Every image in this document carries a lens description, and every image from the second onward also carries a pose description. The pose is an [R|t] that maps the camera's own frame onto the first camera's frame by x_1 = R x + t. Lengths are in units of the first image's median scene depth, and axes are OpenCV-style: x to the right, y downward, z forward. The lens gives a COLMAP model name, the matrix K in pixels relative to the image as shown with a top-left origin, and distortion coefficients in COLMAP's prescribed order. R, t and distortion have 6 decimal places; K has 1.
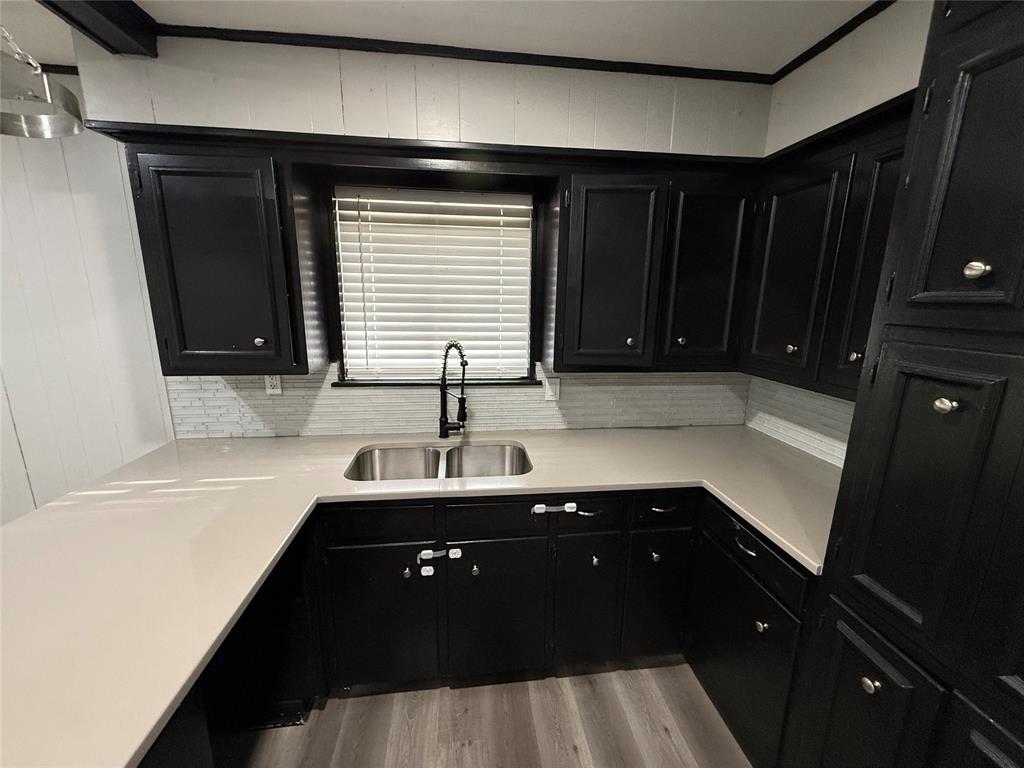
lens RADIAL K [[408.8, 0, 510.2], [0, 408.8, 380.4], [0, 0, 1]] dist [0.001154, 0.000156]
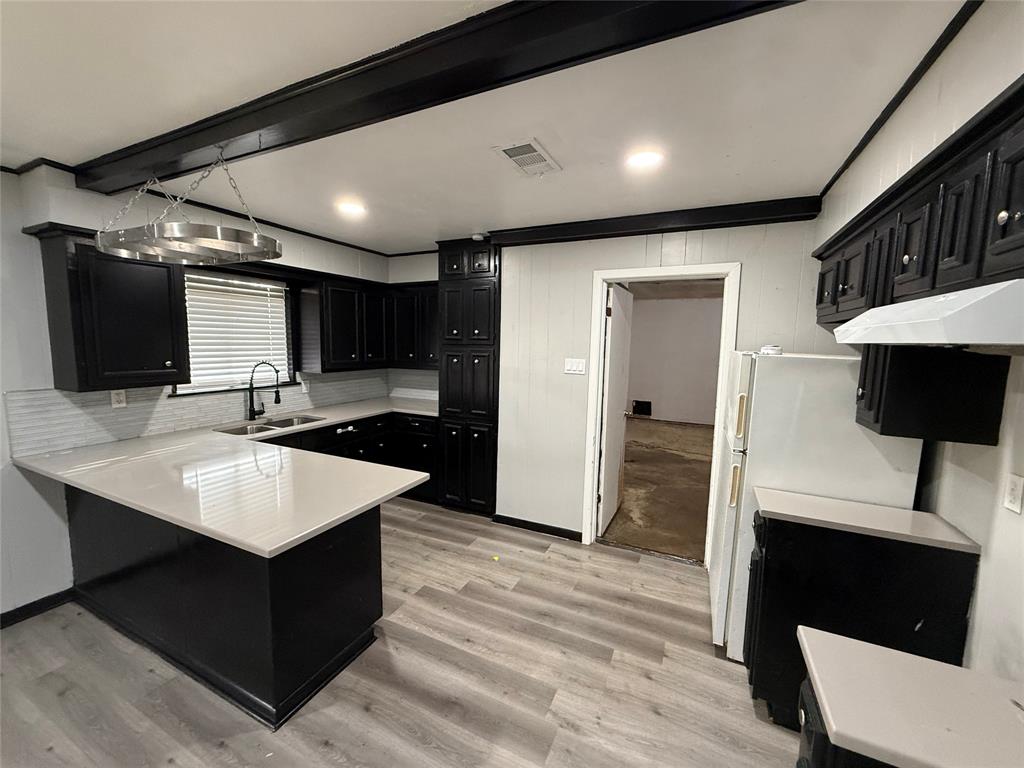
lens RADIAL K [[408.8, 0, 510.0], [0, 408.8, 383.6], [0, 0, 1]] dist [0.001154, 0.000156]
pose [[0.535931, -0.094808, 0.838922, -1.016103], [0.162207, 0.986725, 0.007888, 0.154033], [-0.828533, 0.131852, 0.544195, -0.807835]]
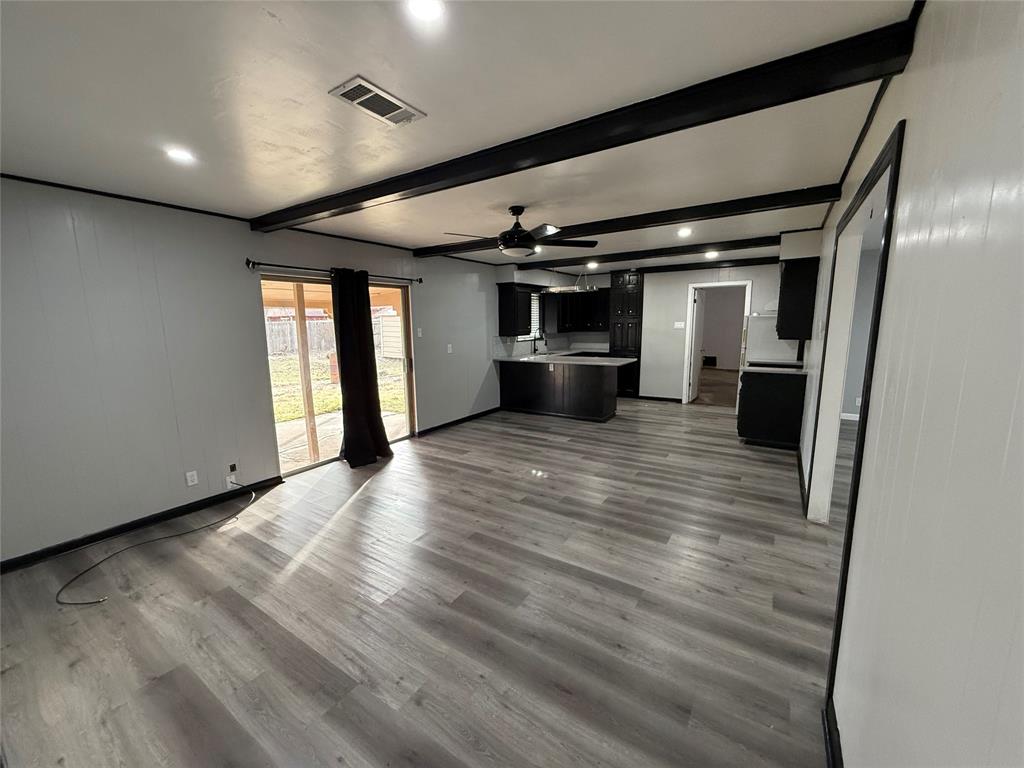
lens RADIAL K [[408.8, 0, 513.1], [0, 408.8, 383.1], [0, 0, 1]] dist [0.001154, 0.000156]
pose [[0.641384, -0.139549, 0.754422, -3.375524], [0.178935, 0.983410, 0.029782, 0.276622], [-0.746062, 0.115891, 0.655714, -1.401197]]
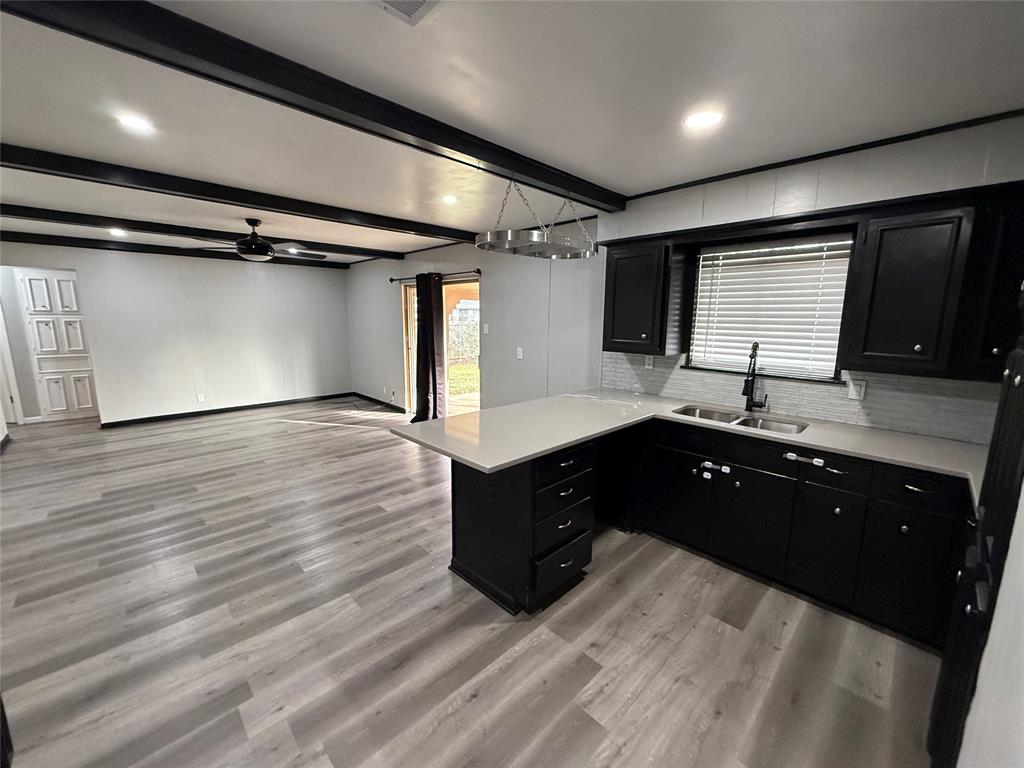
lens RADIAL K [[408.8, 0, 508.9], [0, 408.8, 384.9], [0, 0, 1]] dist [0.001154, 0.000156]
pose [[0.605264, 0.124879, -0.786169, 0.459639], [-0.163698, 0.986036, 0.030597, 0.147632], [0.779011, 0.110175, 0.617254, -0.560667]]
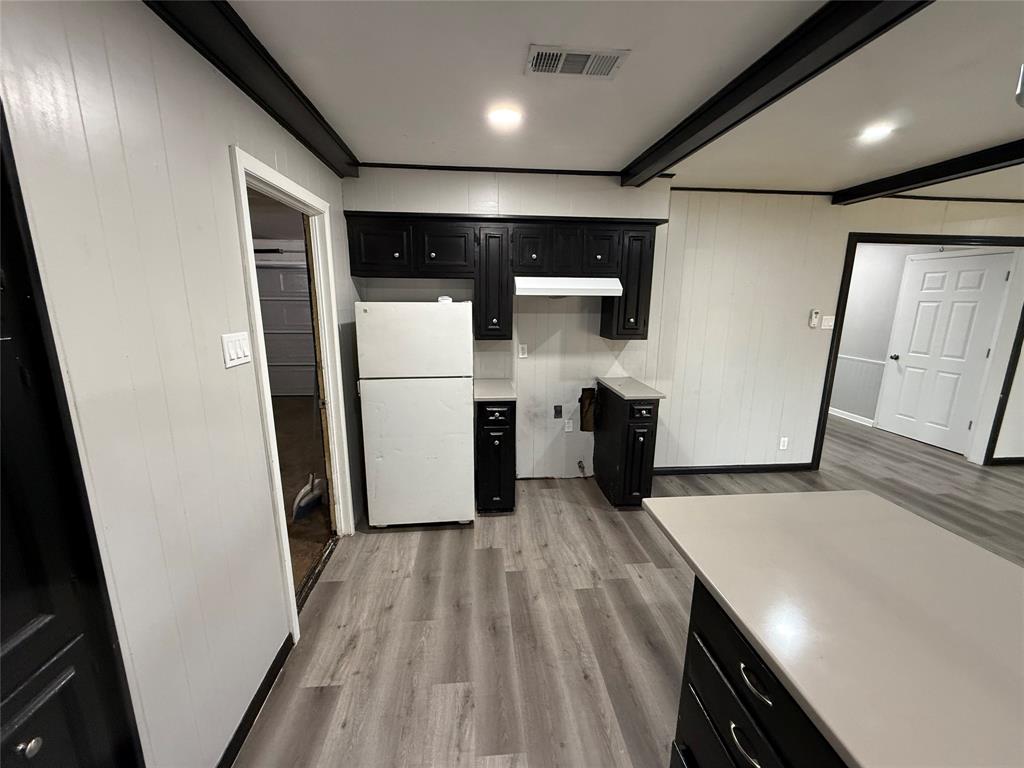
lens RADIAL K [[408.8, 0, 511.9], [0, 408.8, 383.6], [0, 0, 1]] dist [0.001154, 0.000156]
pose [[-0.999362, -0.028459, 0.021588, -0.030087], [-0.017305, 0.914428, 0.404378, -0.116604], [-0.031249, 0.403747, -0.914337, 0.573834]]
